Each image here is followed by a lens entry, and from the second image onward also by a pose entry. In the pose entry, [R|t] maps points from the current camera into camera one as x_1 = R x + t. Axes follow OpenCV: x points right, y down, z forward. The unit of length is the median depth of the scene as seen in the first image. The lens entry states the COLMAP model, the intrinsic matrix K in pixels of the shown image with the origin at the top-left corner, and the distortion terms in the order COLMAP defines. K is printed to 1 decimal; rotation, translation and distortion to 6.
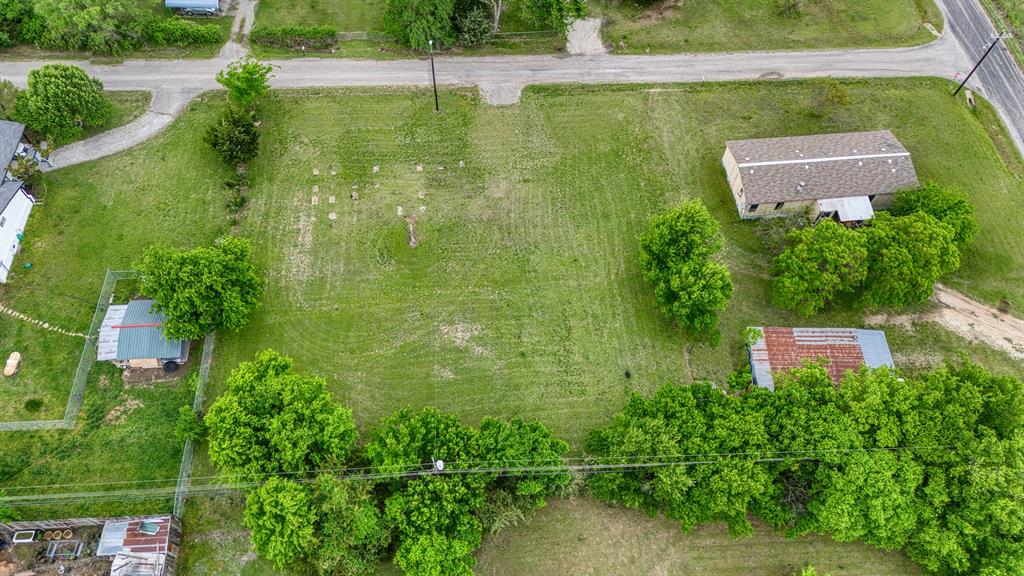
lens RADIAL K [[716.1, 0, 511.3], [0, 716.1, 288.8], [0, 0, 1]] dist [0.053174, -0.043096]
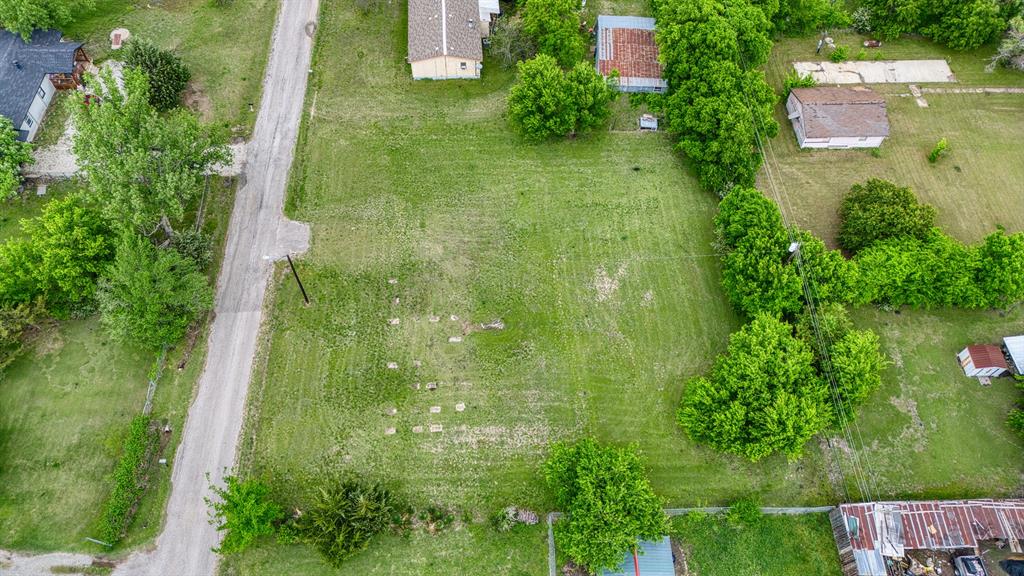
lens RADIAL K [[716.1, 0, 511.0], [0, 716.1, 284.8], [0, 0, 1]] dist [0.053174, -0.043096]
pose [[0.031326, -0.854641, 0.518274, -0.554835], [0.832426, 0.309325, 0.459767, -0.480597], [-0.553251, 0.417021, 0.721115, 0.281721]]
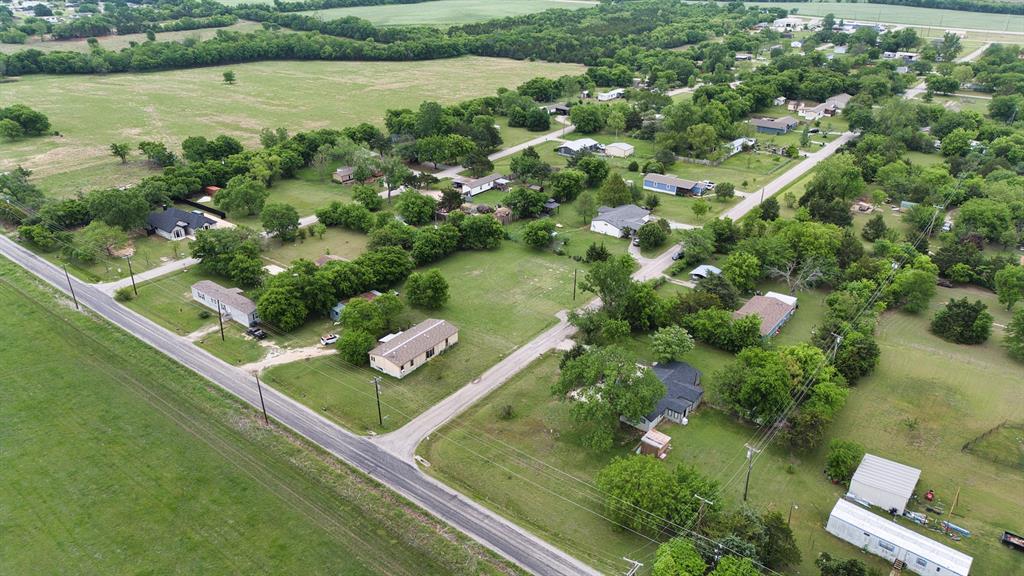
lens RADIAL K [[716.1, 0, 511.6], [0, 716.1, 286.8], [0, 0, 1]] dist [0.053174, -0.043096]
pose [[-0.667844, 0.300048, -0.681143, 1.527924], [-0.639337, 0.237309, 0.731391, -1.788465], [0.381093, 0.923935, 0.033346, 0.900275]]
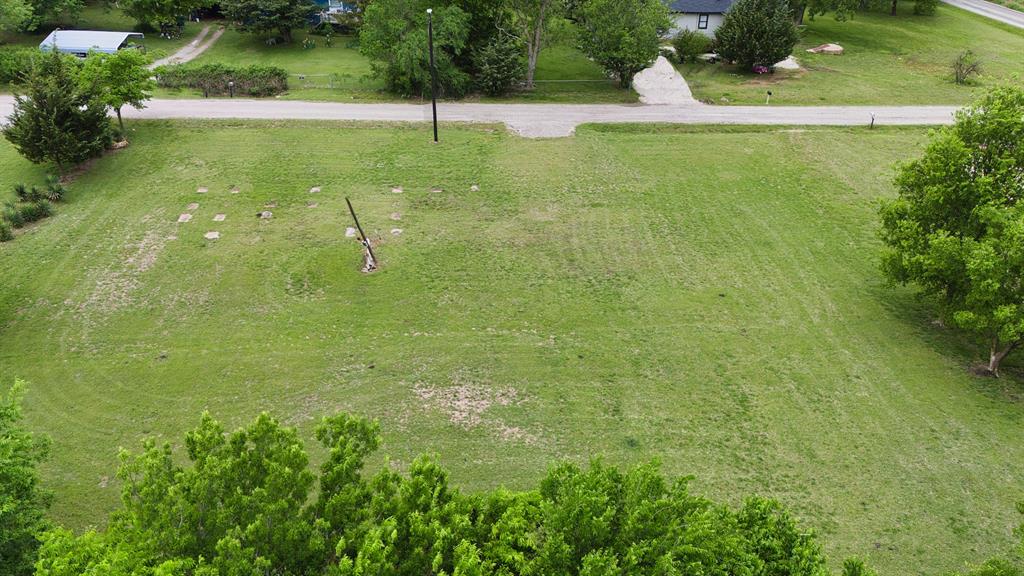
lens RADIAL K [[789.2, 0, 507.4], [0, 789.2, 319.8], [0, 0, 1]] dist [0.031348, -0.012055]
pose [[0.999881, -0.000859, -0.015390, -0.036842], [-0.006279, 0.889165, -0.457543, 0.194361], [0.014077, 0.457586, 0.889054, 0.534619]]
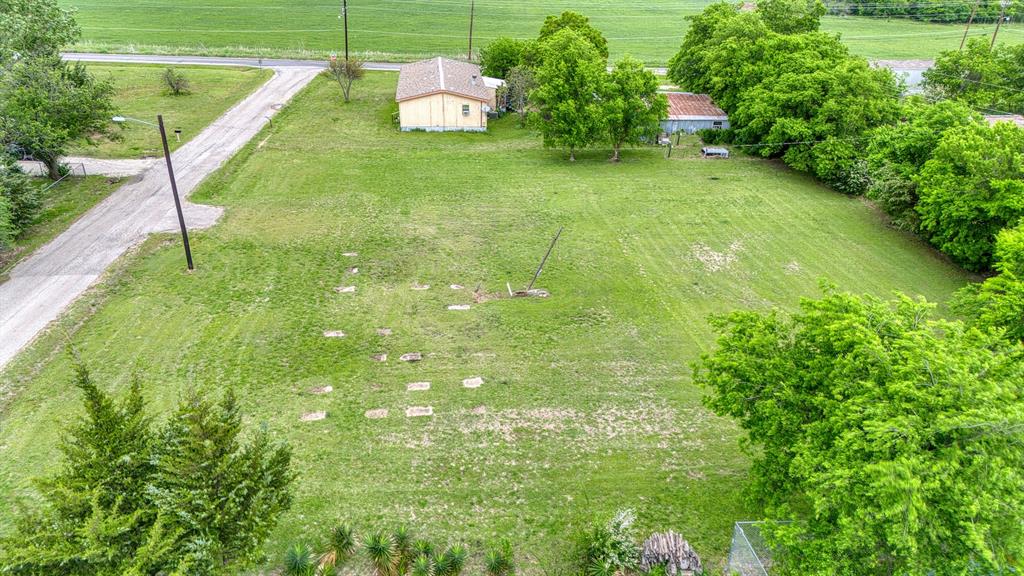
lens RADIAL K [[716.1, 0, 510.8], [0, 716.1, 285.6], [0, 0, 1]] dist [0.053174, -0.043096]
pose [[-0.003805, -0.461094, 0.887343, -0.563568], [0.836283, 0.485057, 0.255639, -0.206717], [-0.548286, 0.743042, 0.383759, 0.781047]]
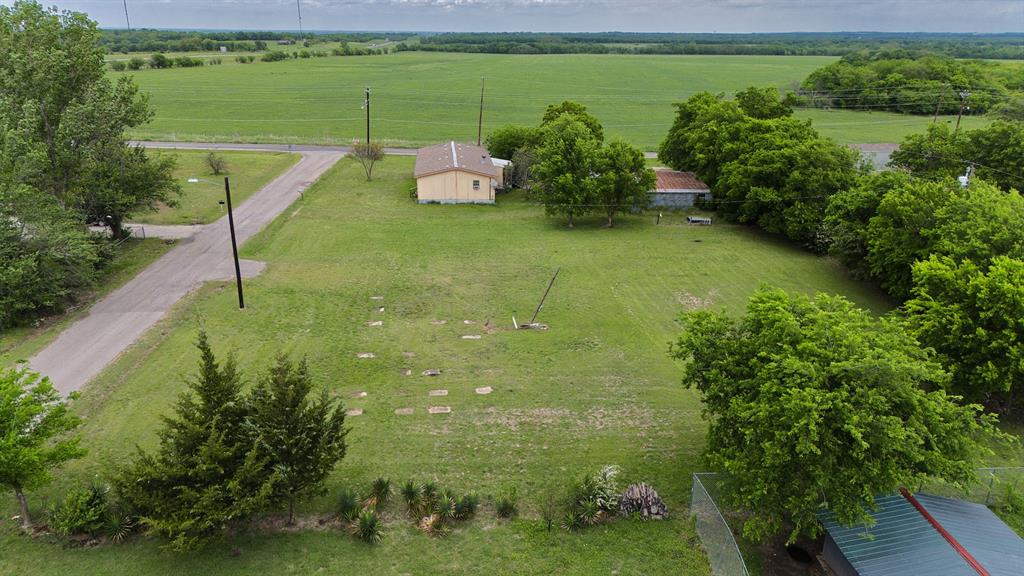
lens RADIAL K [[716.1, 0, 509.2], [0, 716.1, 283.4], [0, 0, 1]] dist [0.053174, -0.043096]
pose [[0.005930, -0.347357, 0.937714, -0.652685], [0.838604, 0.512528, 0.184552, -0.206220], [-0.544710, 0.785276, 0.294334, 0.781134]]
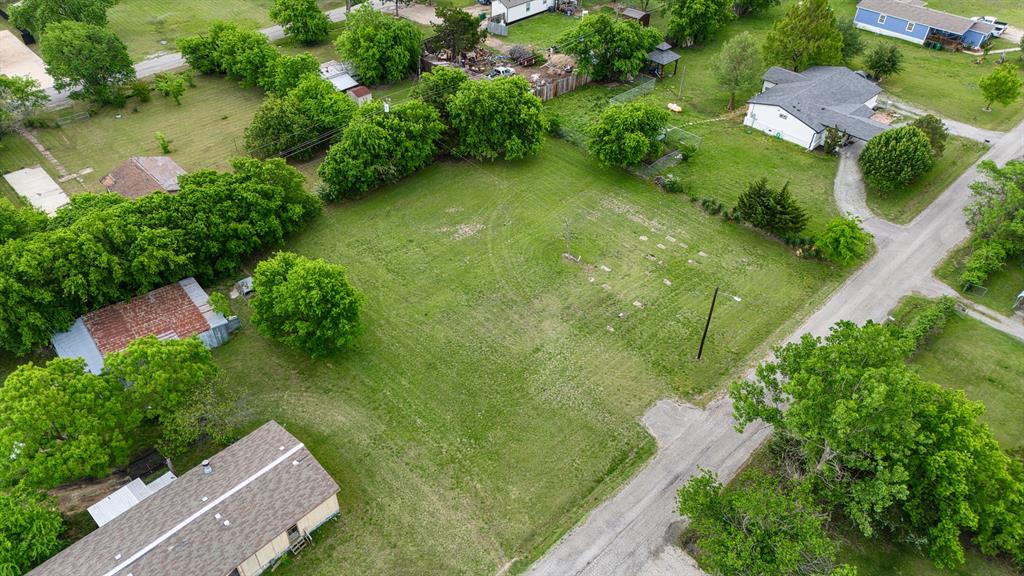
lens RADIAL K [[716.1, 0, 507.7], [0, 716.1, 287.0], [0, 0, 1]] dist [0.053174, -0.043096]
pose [[-0.767807, 0.388708, -0.509292, 0.449371], [-0.555845, -0.008845, 0.831239, -0.837903], [0.318605, 0.921319, 0.222852, 0.755658]]
